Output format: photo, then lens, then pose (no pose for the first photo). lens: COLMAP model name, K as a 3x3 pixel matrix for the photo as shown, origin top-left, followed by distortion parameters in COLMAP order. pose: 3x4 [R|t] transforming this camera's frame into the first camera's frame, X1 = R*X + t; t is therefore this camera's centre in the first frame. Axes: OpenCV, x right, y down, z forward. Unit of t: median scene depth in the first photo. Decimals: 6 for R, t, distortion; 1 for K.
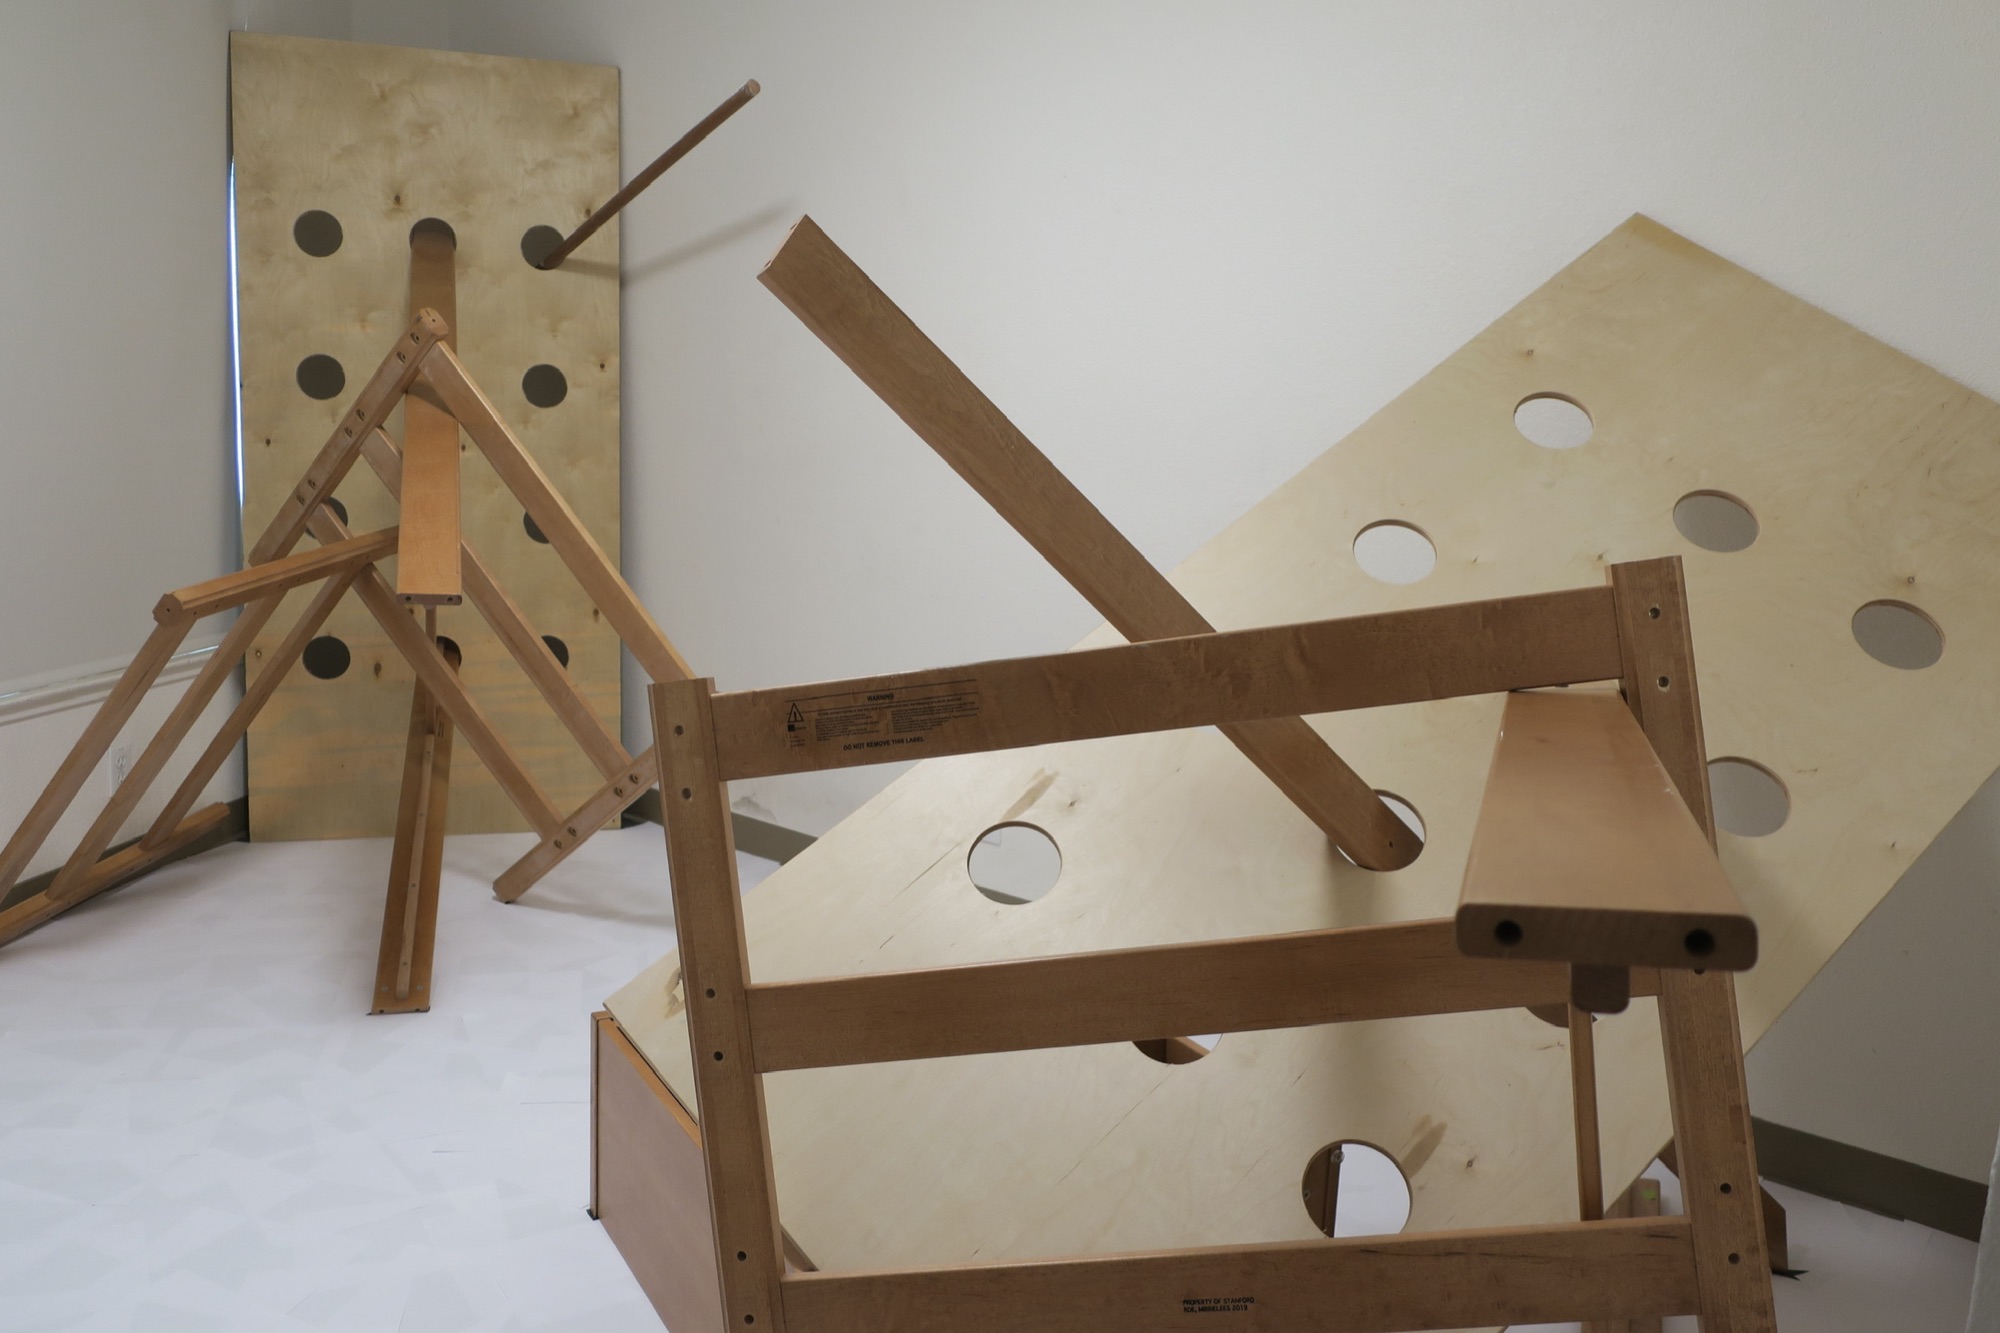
lens RADIAL K [[1572.2, 0, 1000.0], [0, 1572.2, 666.5], [0, 0, 1]] dist [0.005964, 0.007826]
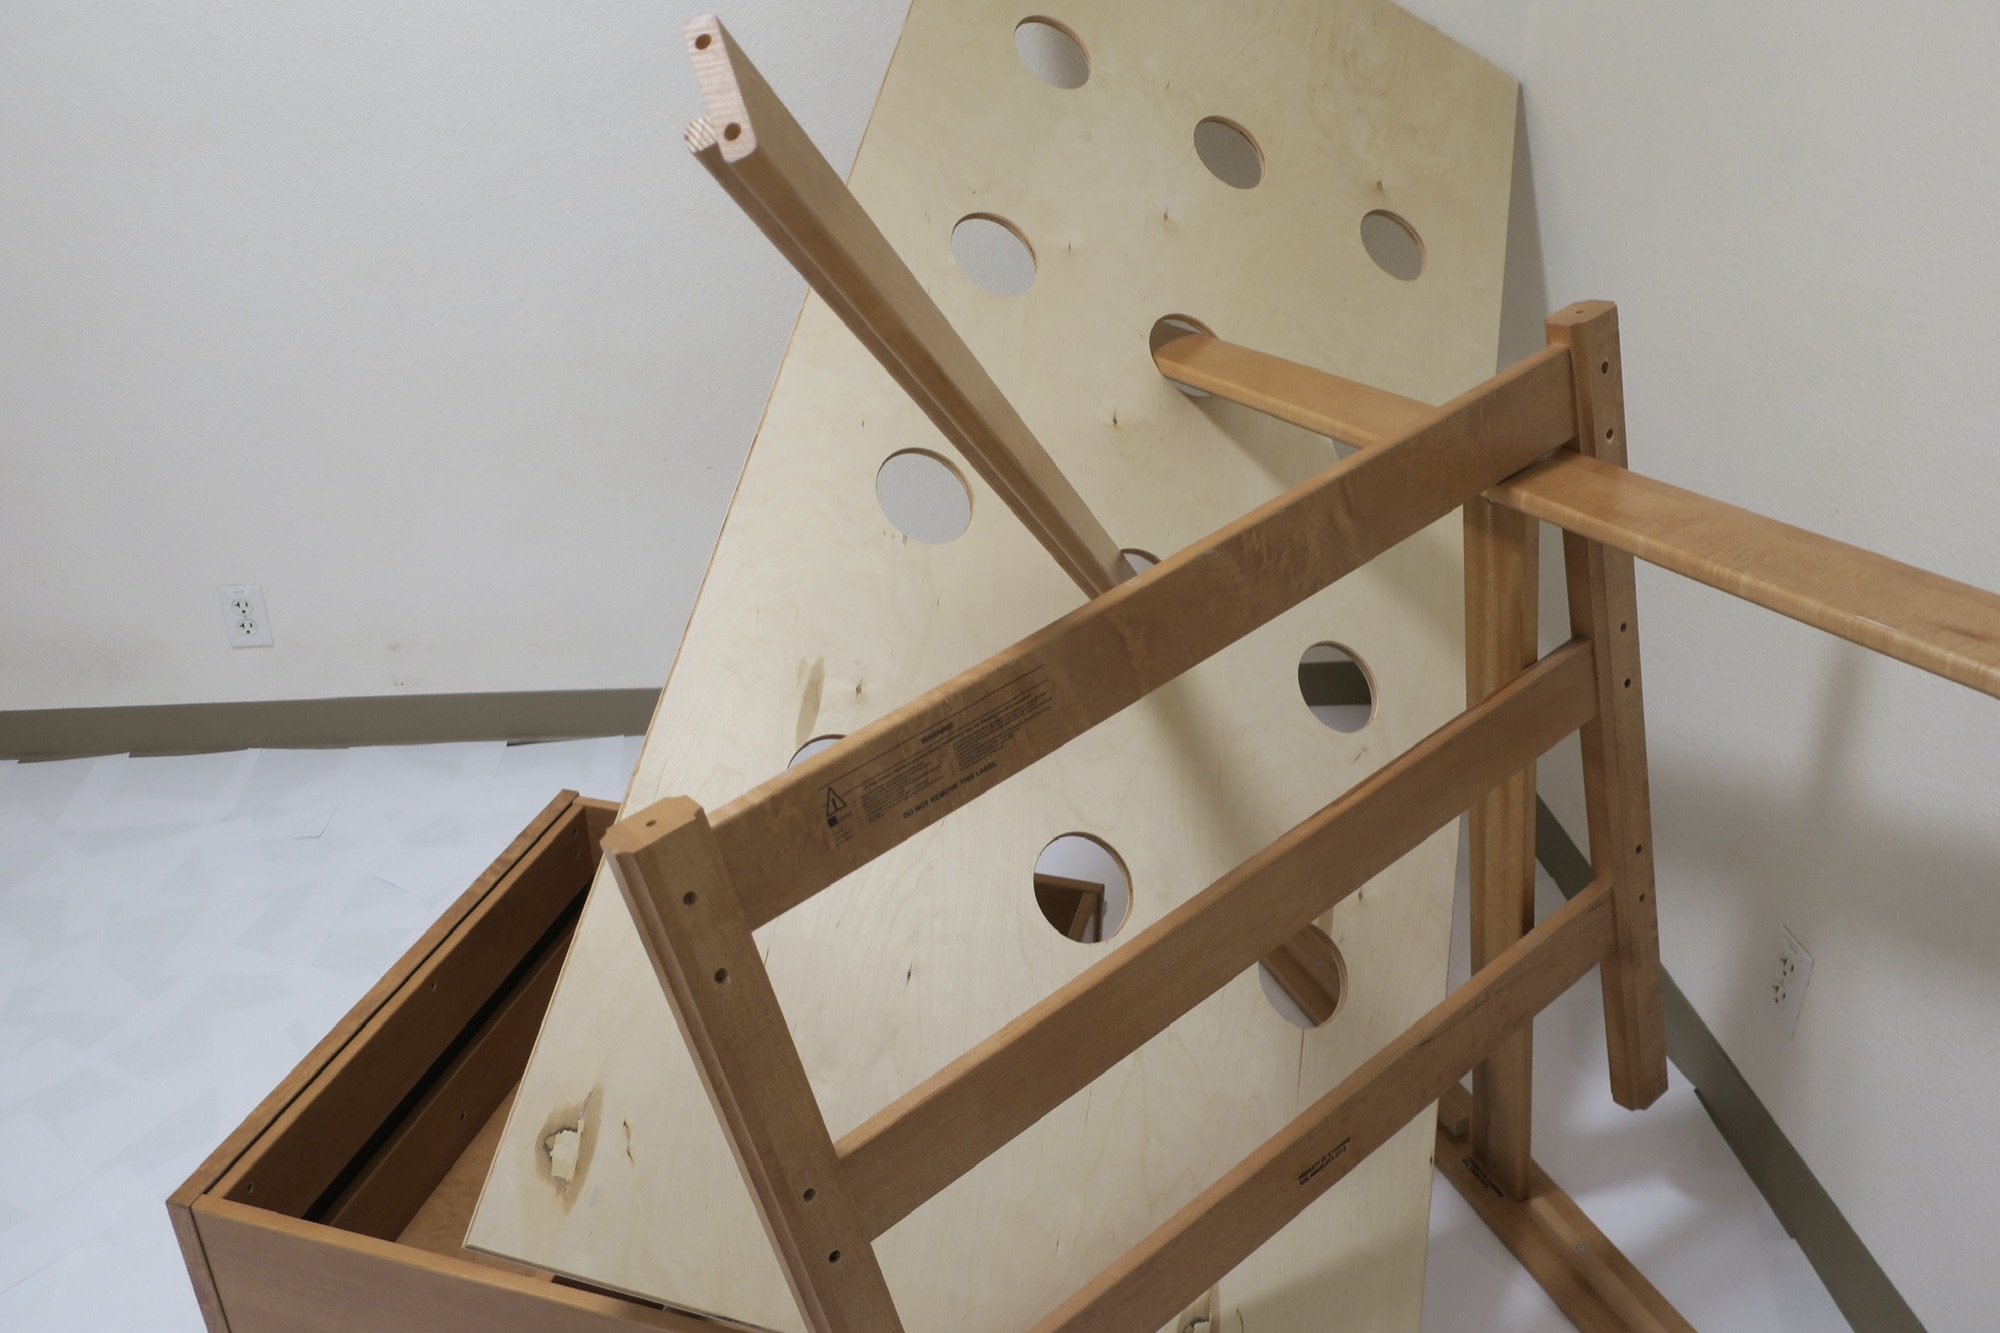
lens RADIAL K [[1572.2, 0, 1000.0], [0, 1572.2, 666.5], [0, 0, 1]] dist [0.005964, 0.007826]
pose [[0.722953, -0.365123, 0.586535, -0.456186], [0.150483, 0.911783, 0.382109, -0.271419], [-0.674310, -0.187984, 0.714121, 0.483457]]
